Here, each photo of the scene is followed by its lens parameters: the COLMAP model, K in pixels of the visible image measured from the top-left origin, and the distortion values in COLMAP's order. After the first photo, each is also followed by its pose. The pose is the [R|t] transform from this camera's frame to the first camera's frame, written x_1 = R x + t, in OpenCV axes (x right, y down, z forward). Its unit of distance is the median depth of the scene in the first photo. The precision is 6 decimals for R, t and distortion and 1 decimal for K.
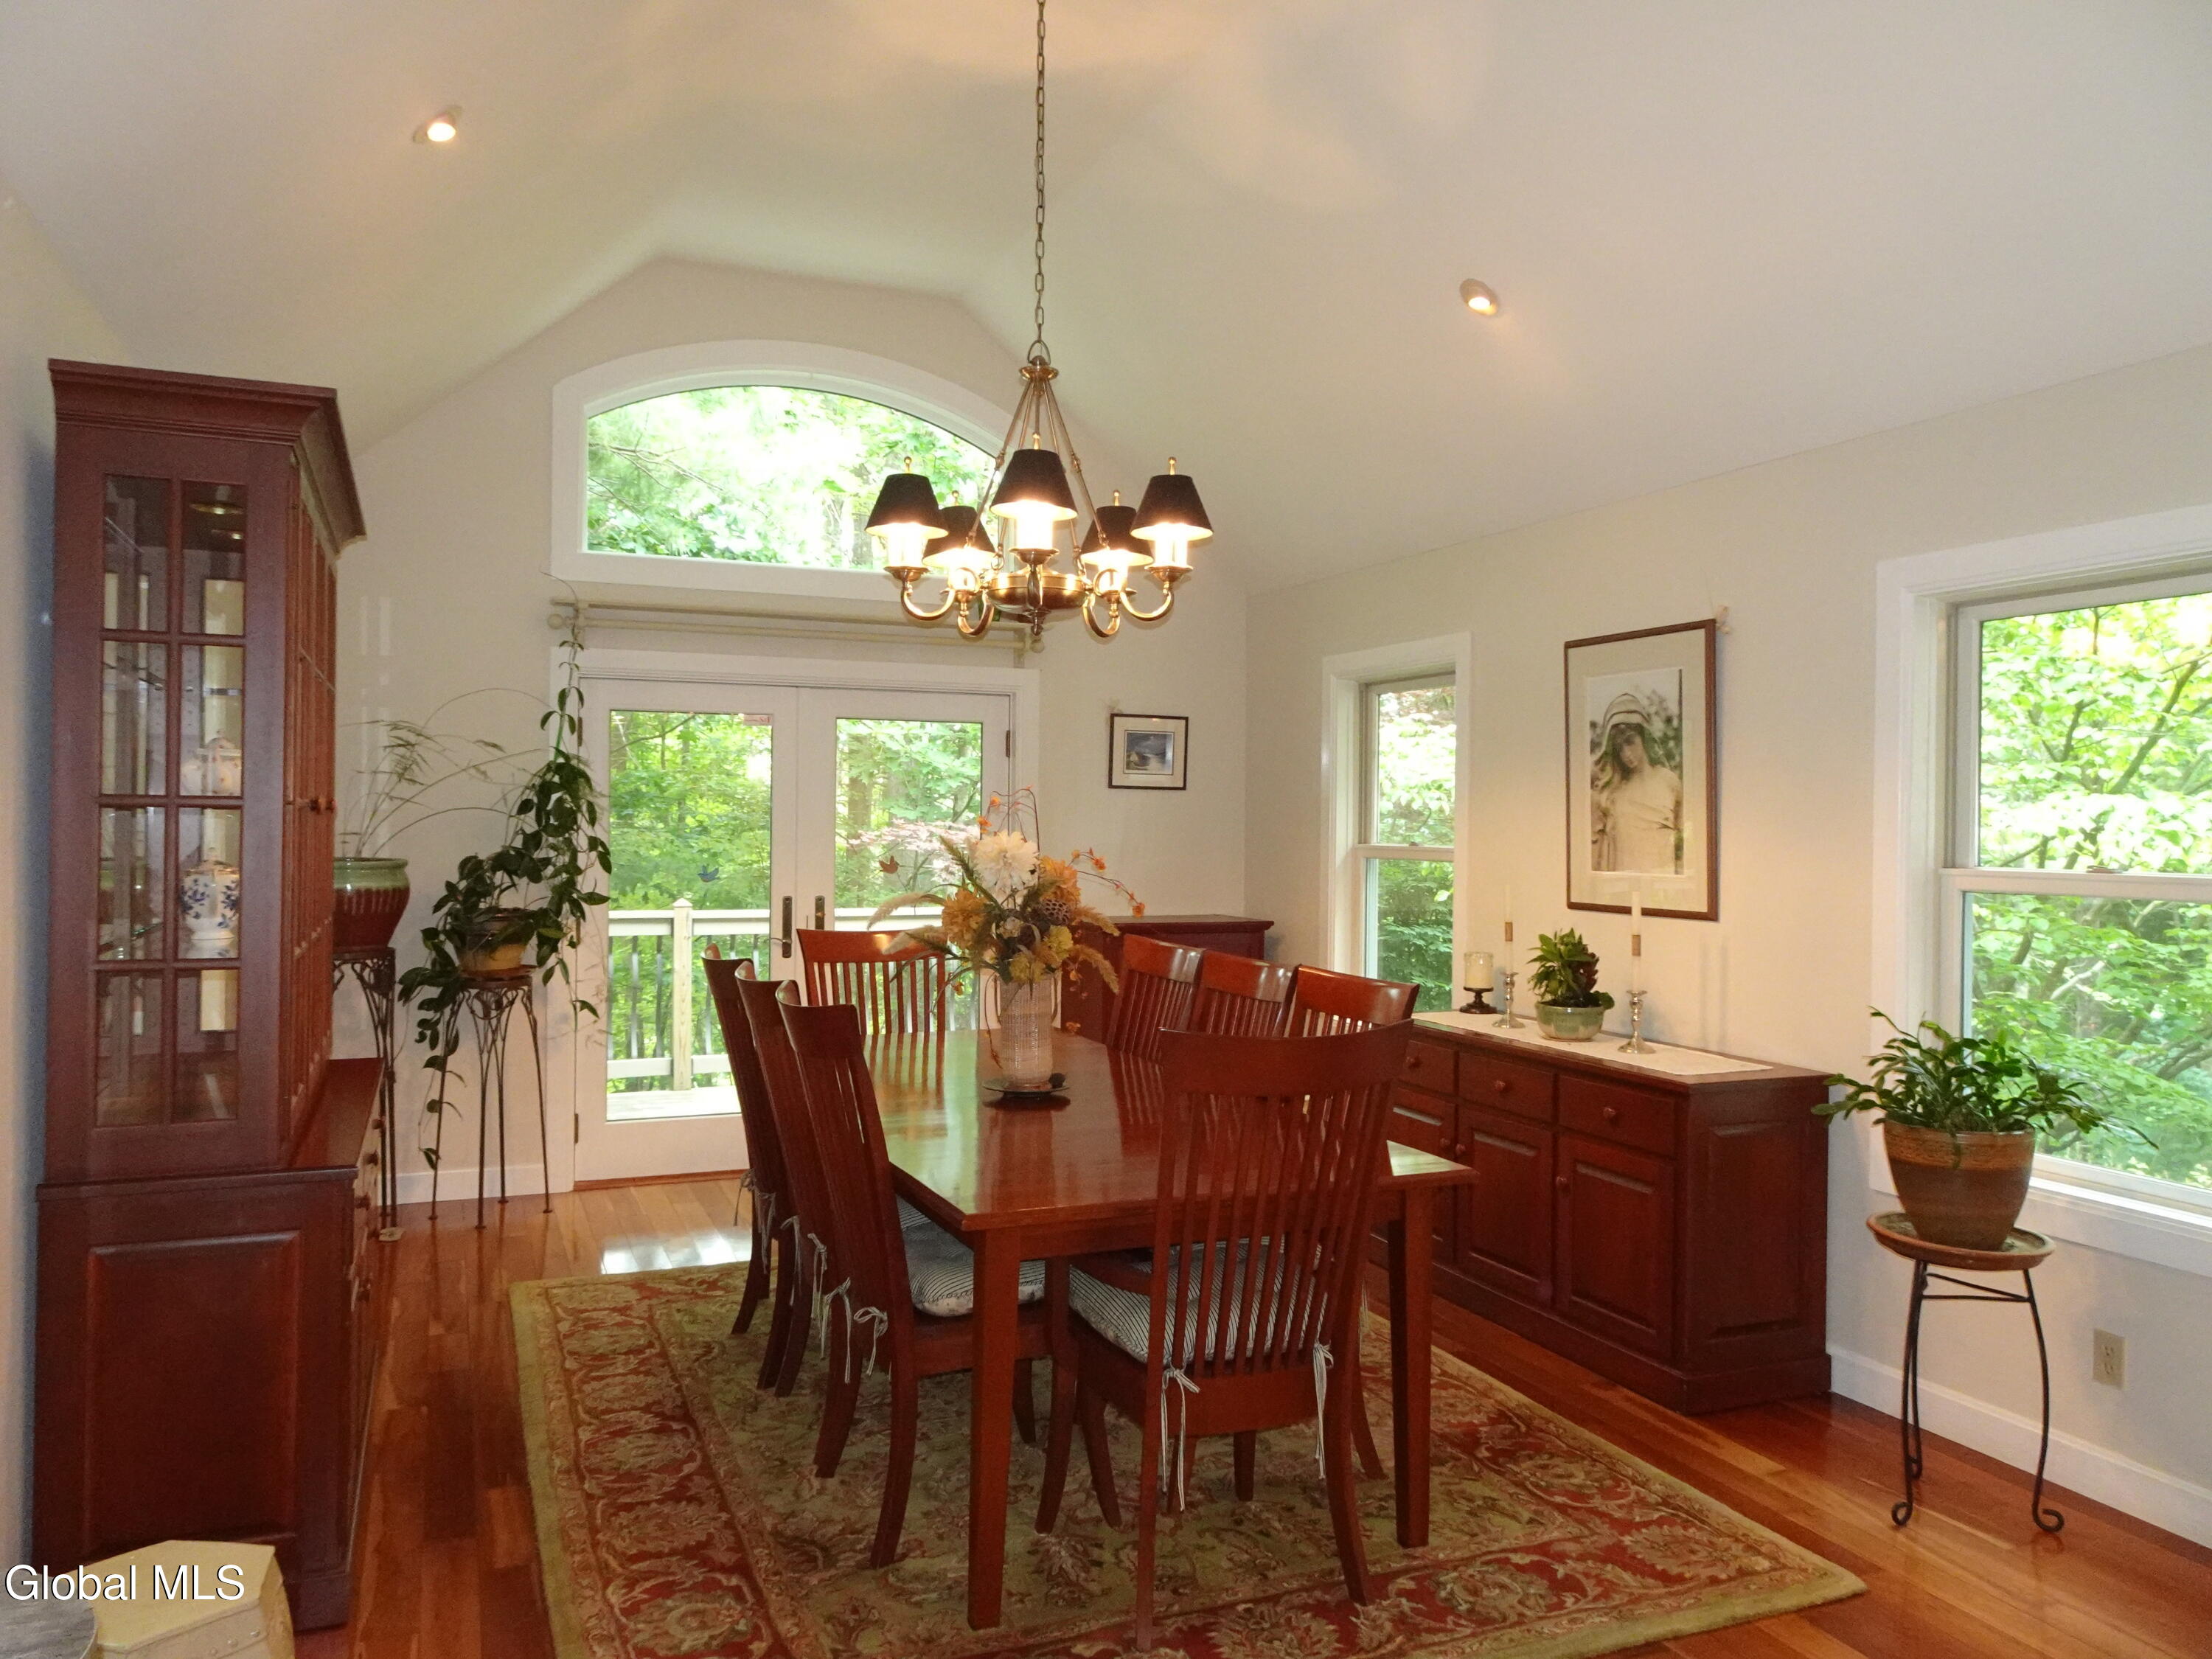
lens RADIAL K [[1605.5, 0, 1106.0], [0, 1605.5, 829.5], [0, 0, 1]] dist [-0.001291, 0.003491]
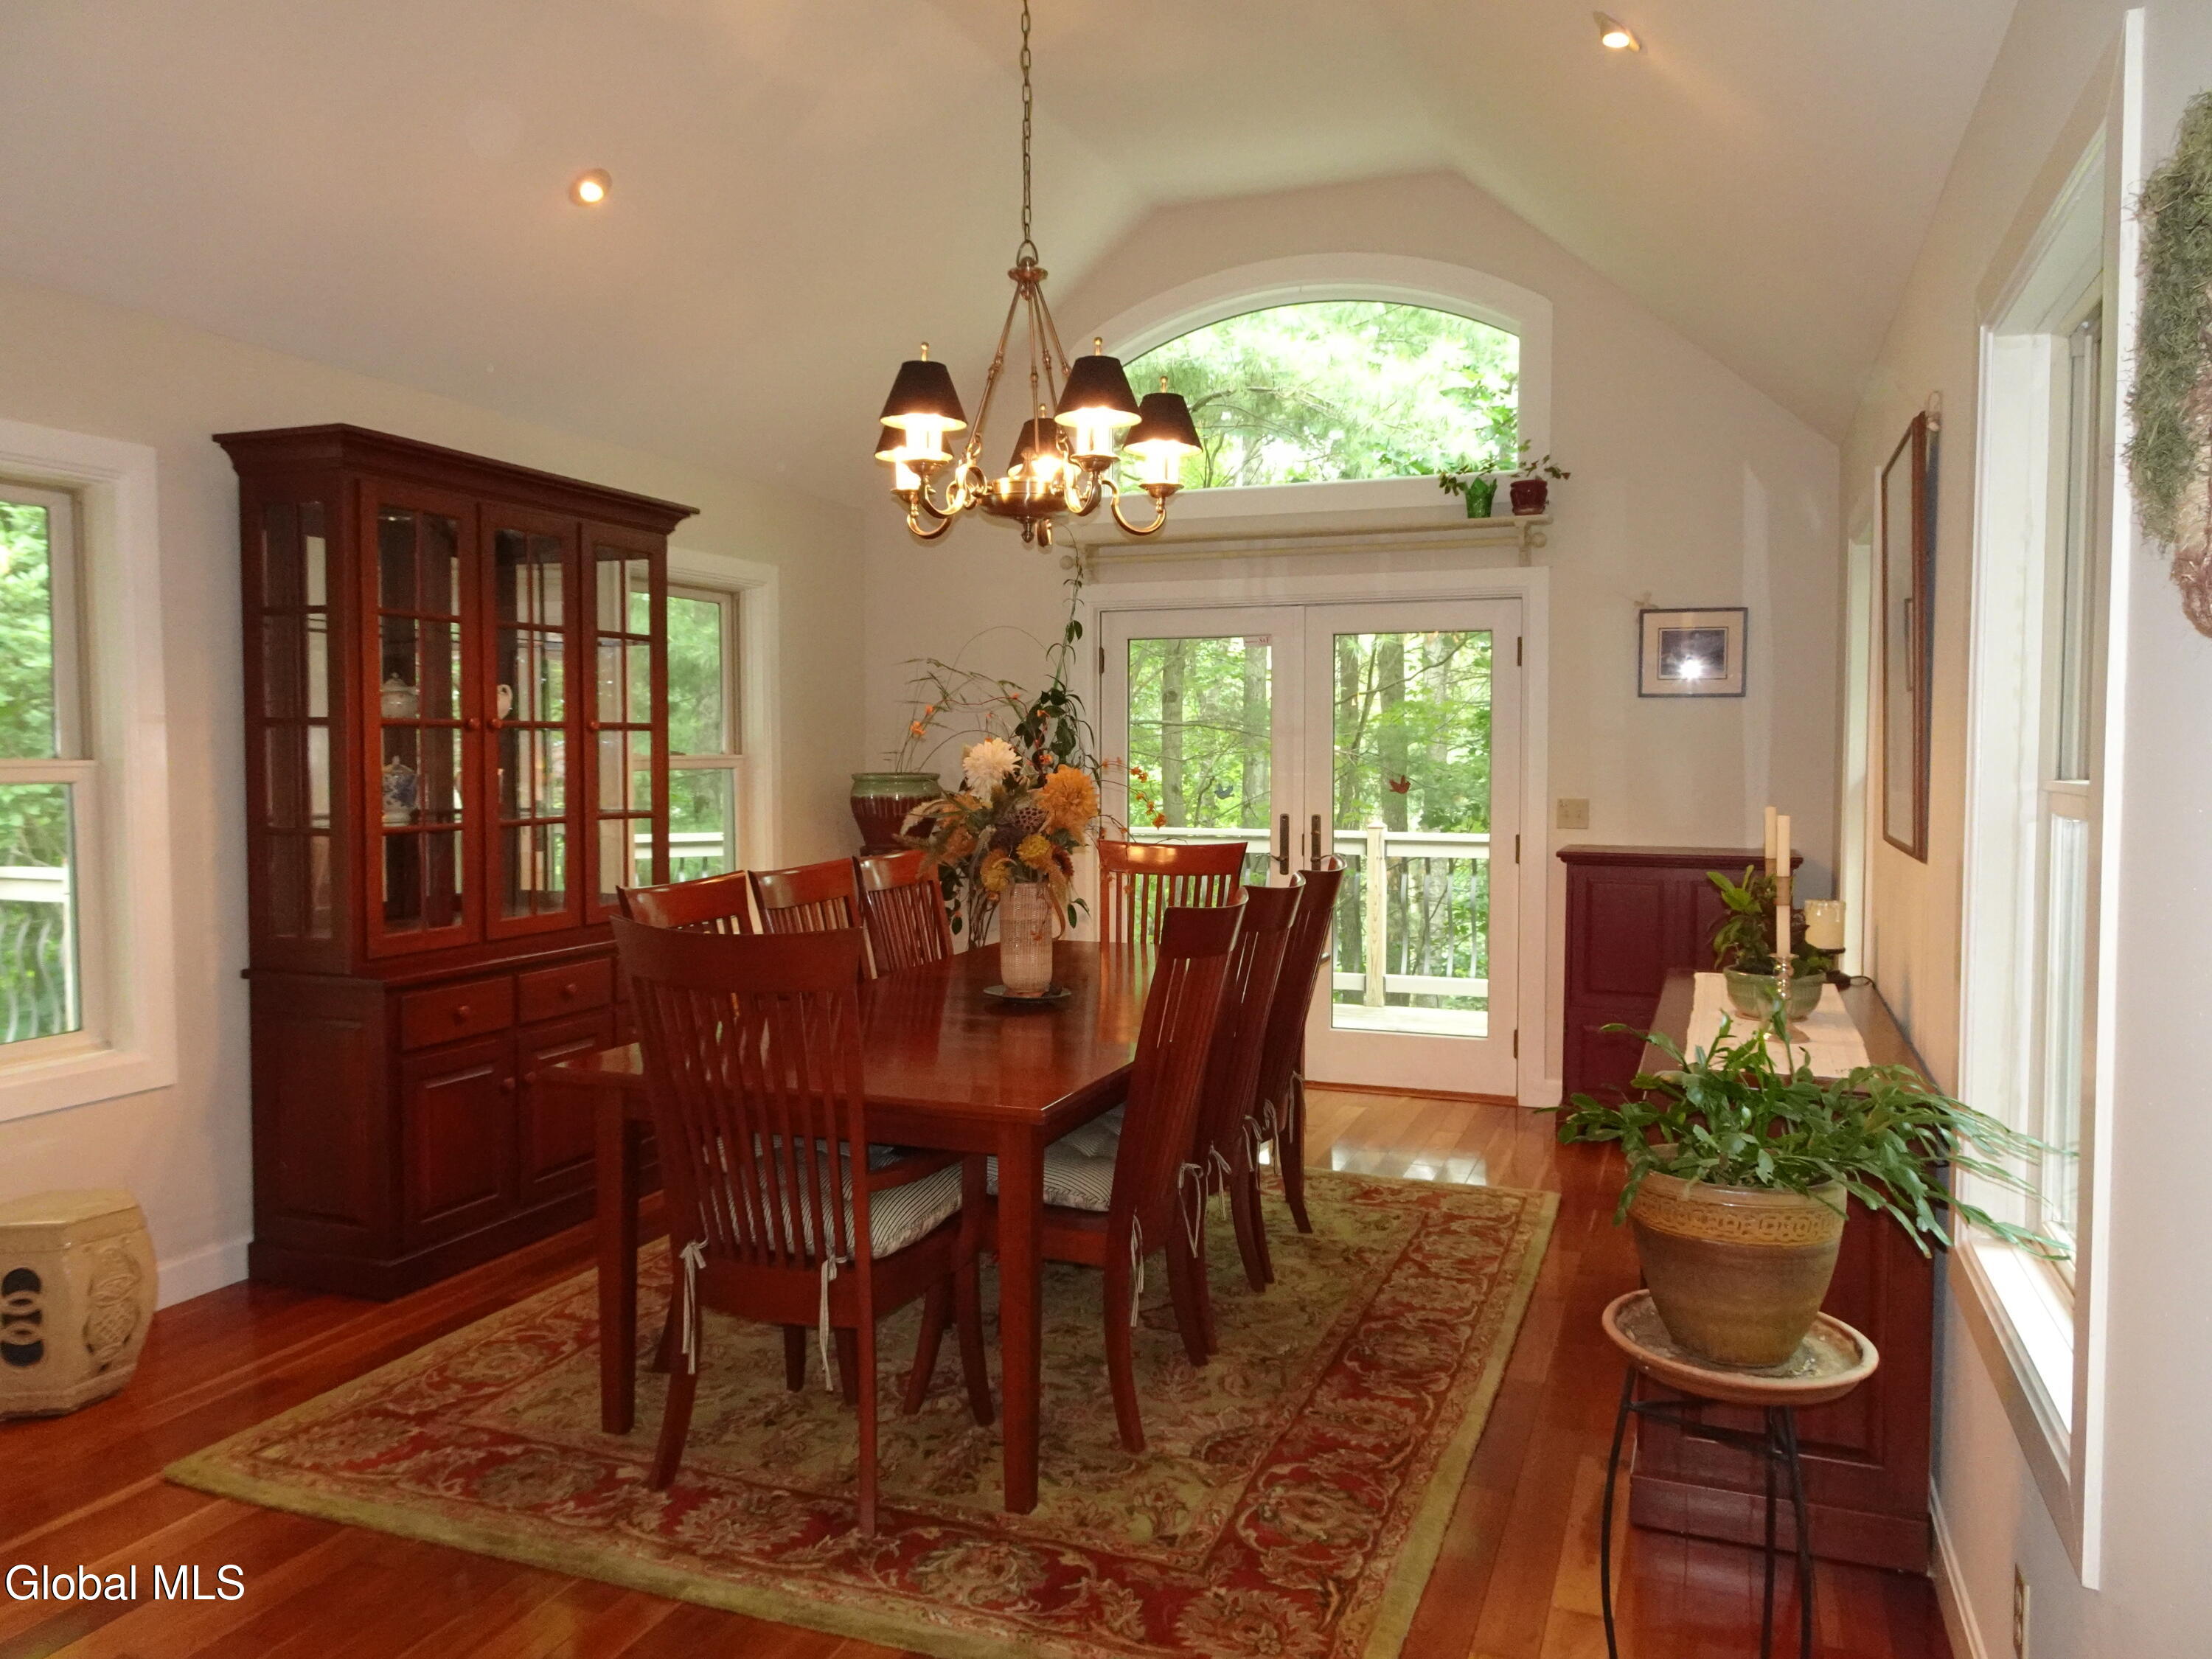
lens RADIAL K [[1600.3, 0, 1089.8], [0, 1600.3, 827.2], [0, 0, 1]] dist [0.009541, 0.002021]
pose [[0.719541, 0.024848, -0.694005, 0.471815], [0.002535, 0.999259, 0.038405, 0.012255], [0.694445, -0.029393, 0.718945, 0.213917]]
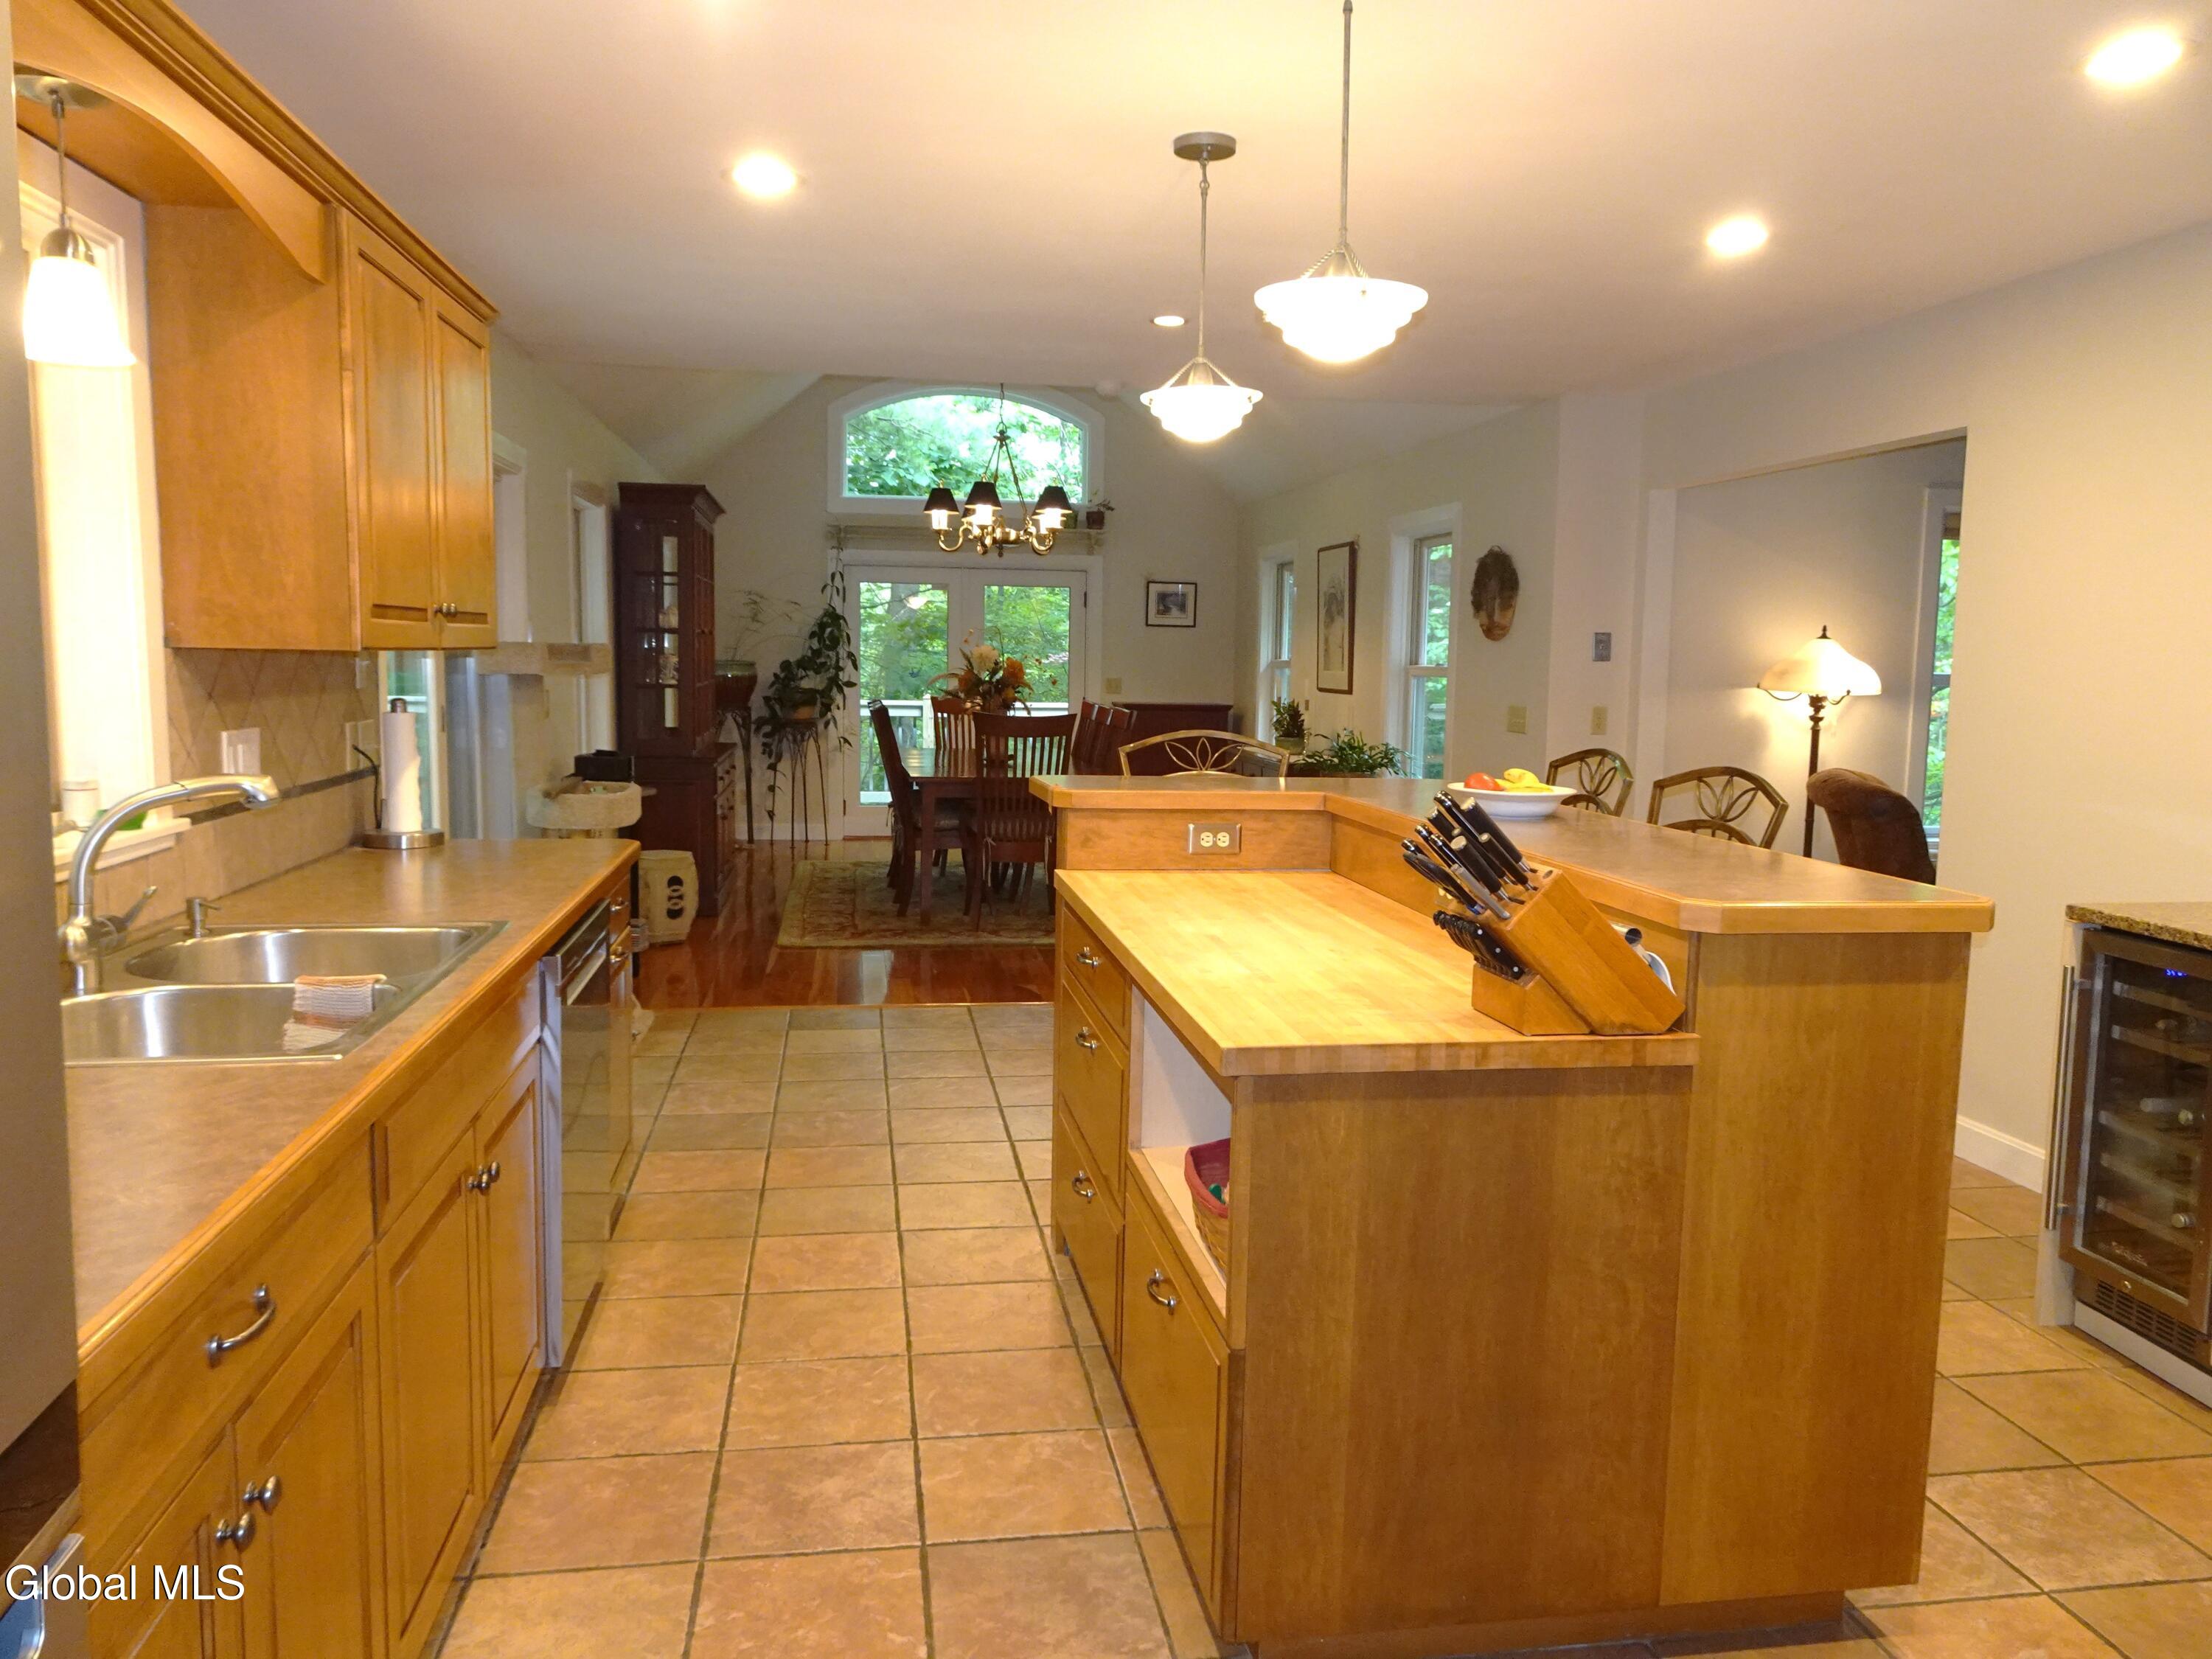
lens RADIAL K [[1605.5, 0, 1106.0], [0, 1605.5, 829.5], [0, 0, 1]] dist [-0.001291, 0.003491]
pose [[0.972197, 0.033203, -0.231798, 0.438983], [-0.009622, 0.994725, 0.102128, 0.018260], [0.233966, -0.097058, 0.967388, -0.812660]]
